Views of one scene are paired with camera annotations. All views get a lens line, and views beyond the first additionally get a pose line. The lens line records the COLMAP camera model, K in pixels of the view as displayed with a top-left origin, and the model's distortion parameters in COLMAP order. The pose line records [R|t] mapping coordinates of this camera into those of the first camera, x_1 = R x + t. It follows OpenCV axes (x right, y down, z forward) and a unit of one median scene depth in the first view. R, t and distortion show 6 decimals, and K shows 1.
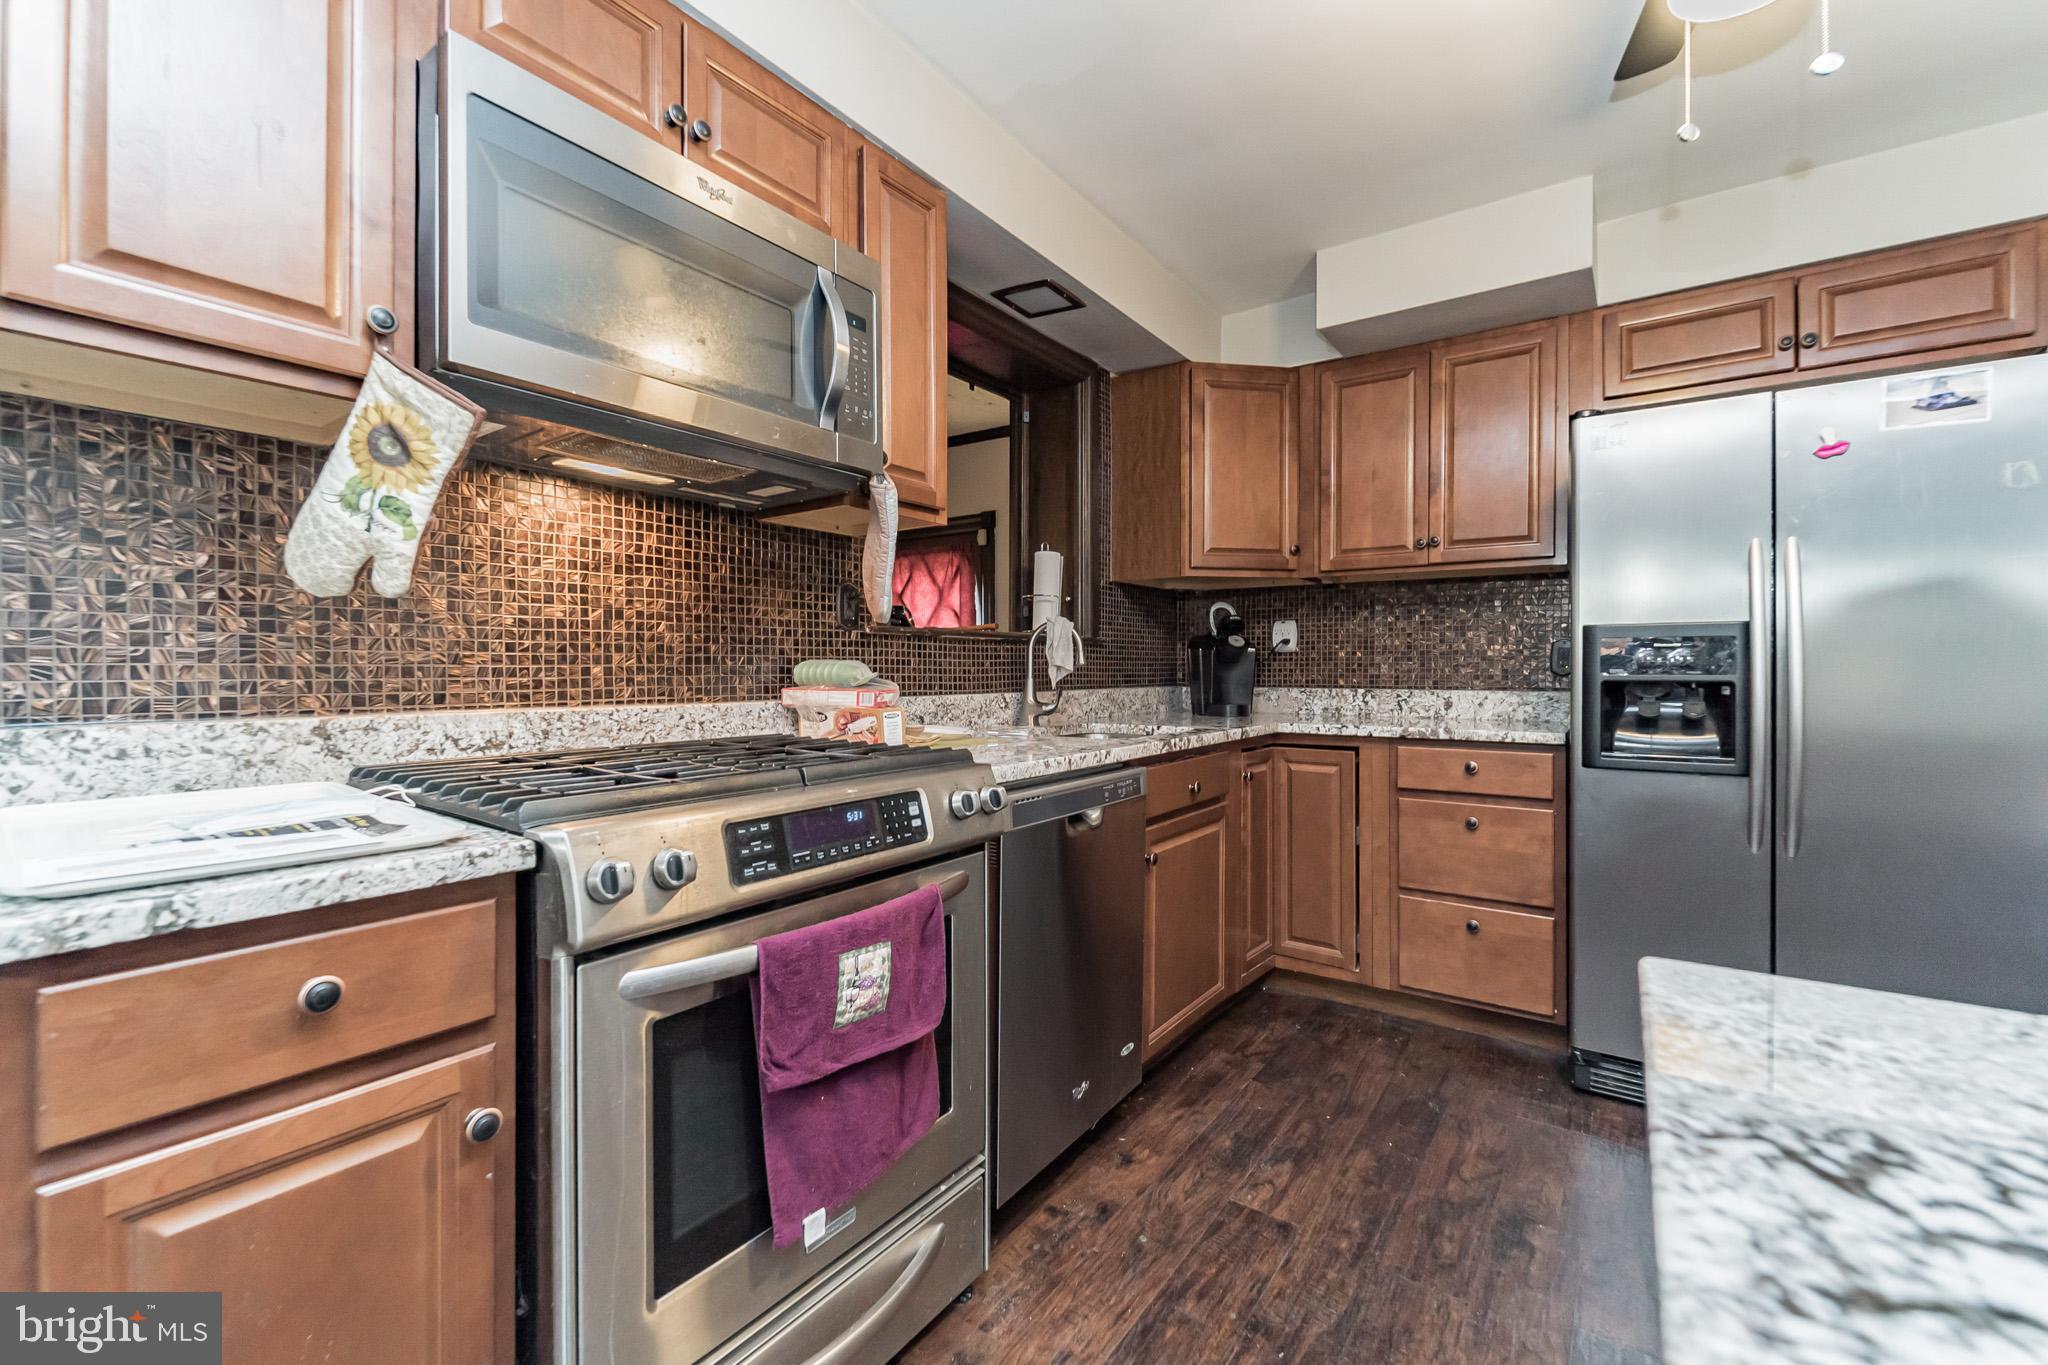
lens RADIAL K [[842.6, 0, 1022.2], [0, 842.6, 677.6], [0, 0, 1]] dist [-0.002544, 0.000115]
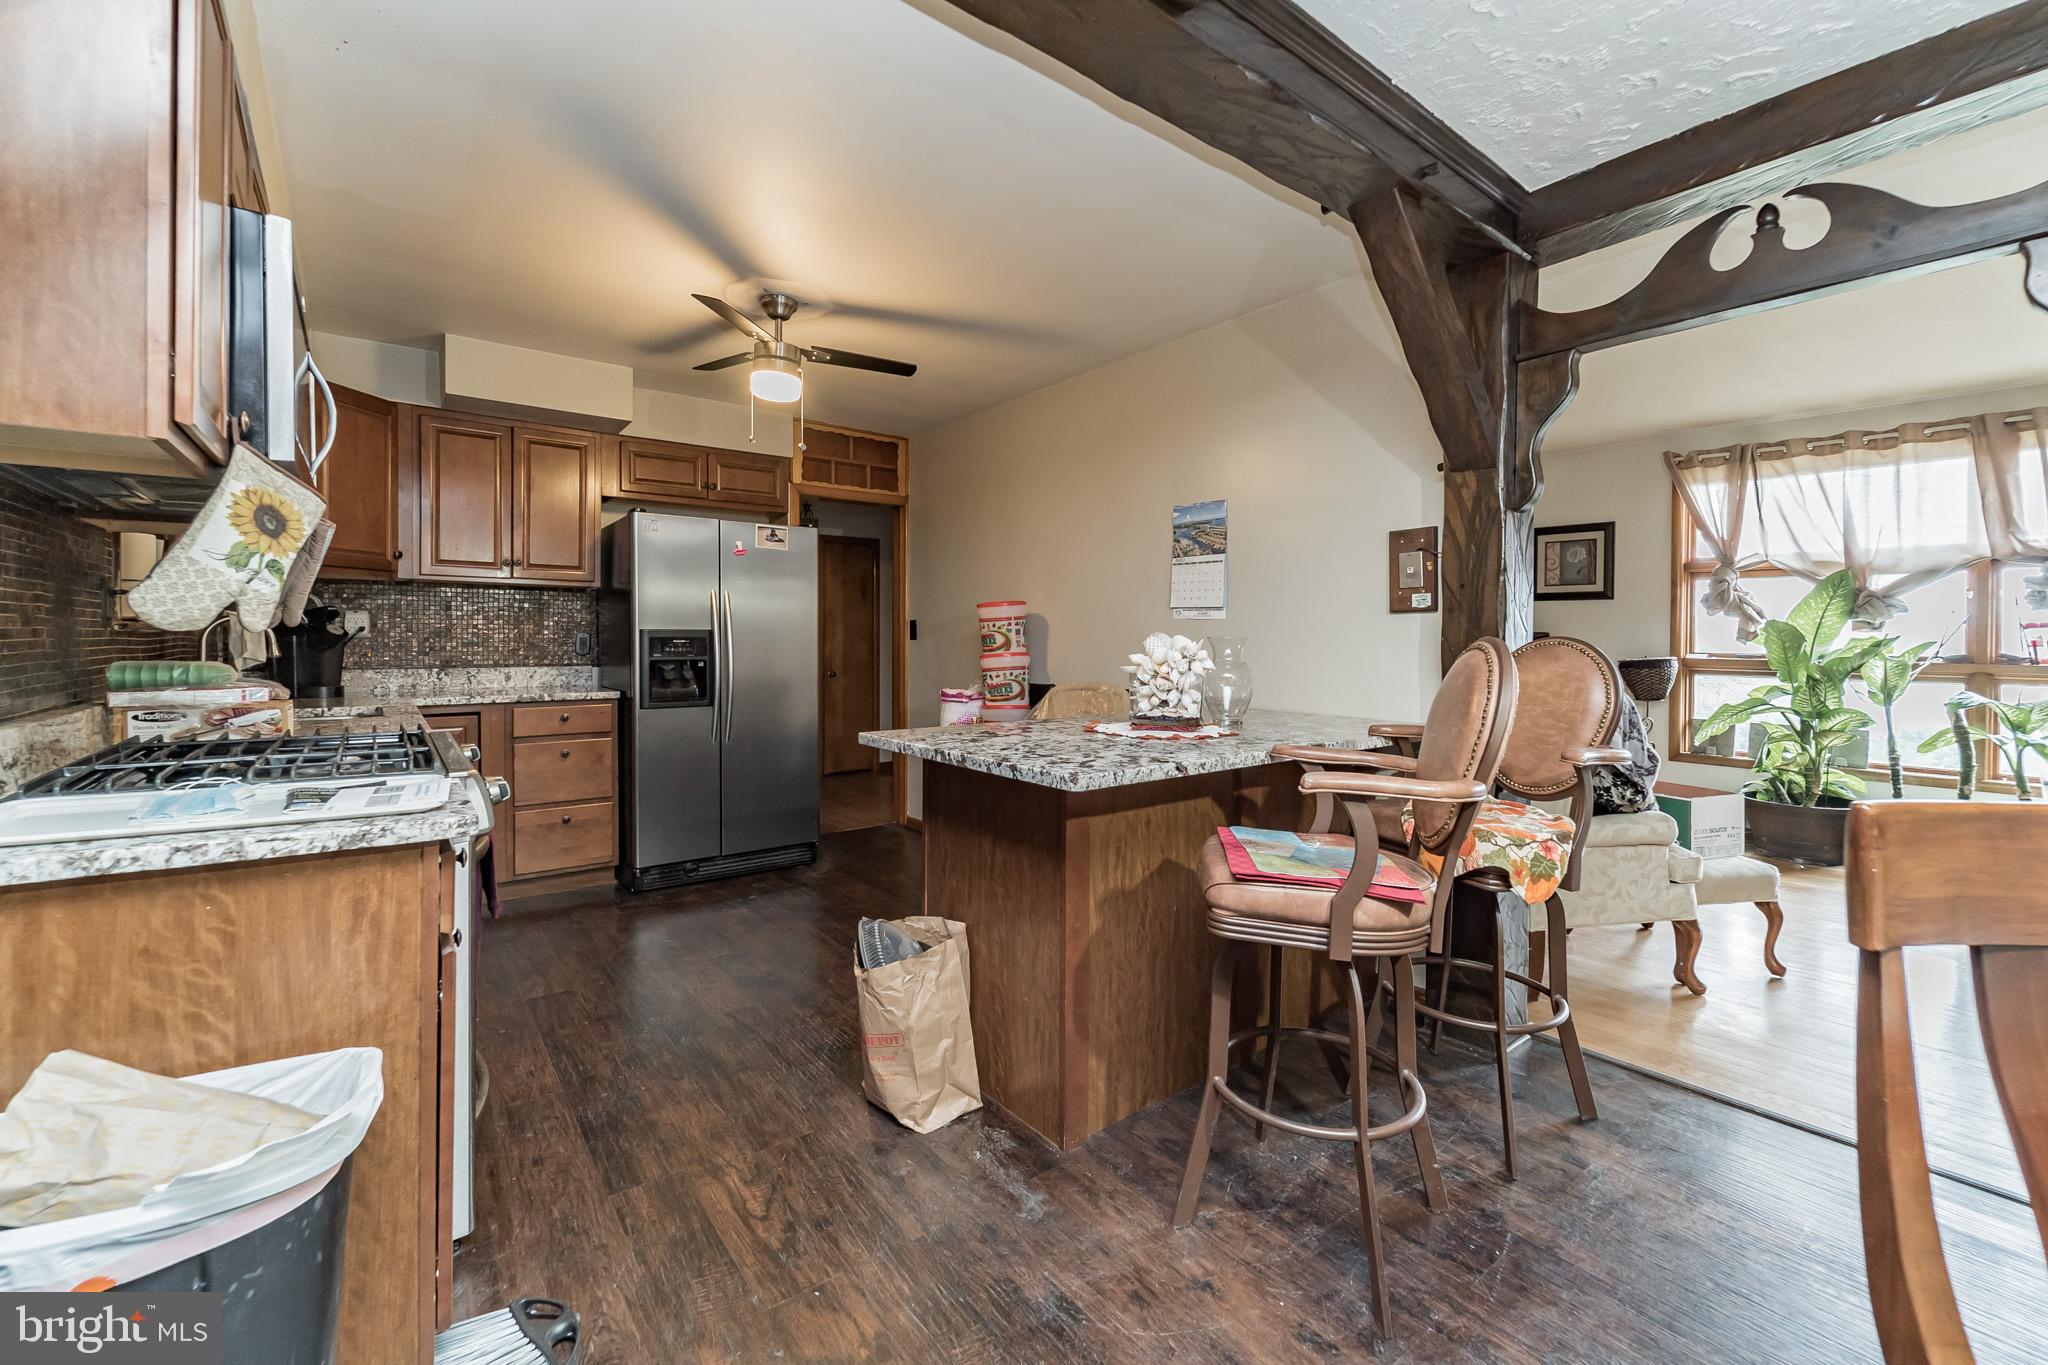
lens RADIAL K [[842.6, 0, 1025.5], [0, 842.6, 641.4], [0, 0, 1]] dist [-0.002544, 0.000115]
pose [[0.270447, -0.004479, 0.962725, -0.716176], [0.005913, 0.999978, 0.002991, -0.032087], [-0.962717, 0.004883, 0.270467, -0.230374]]
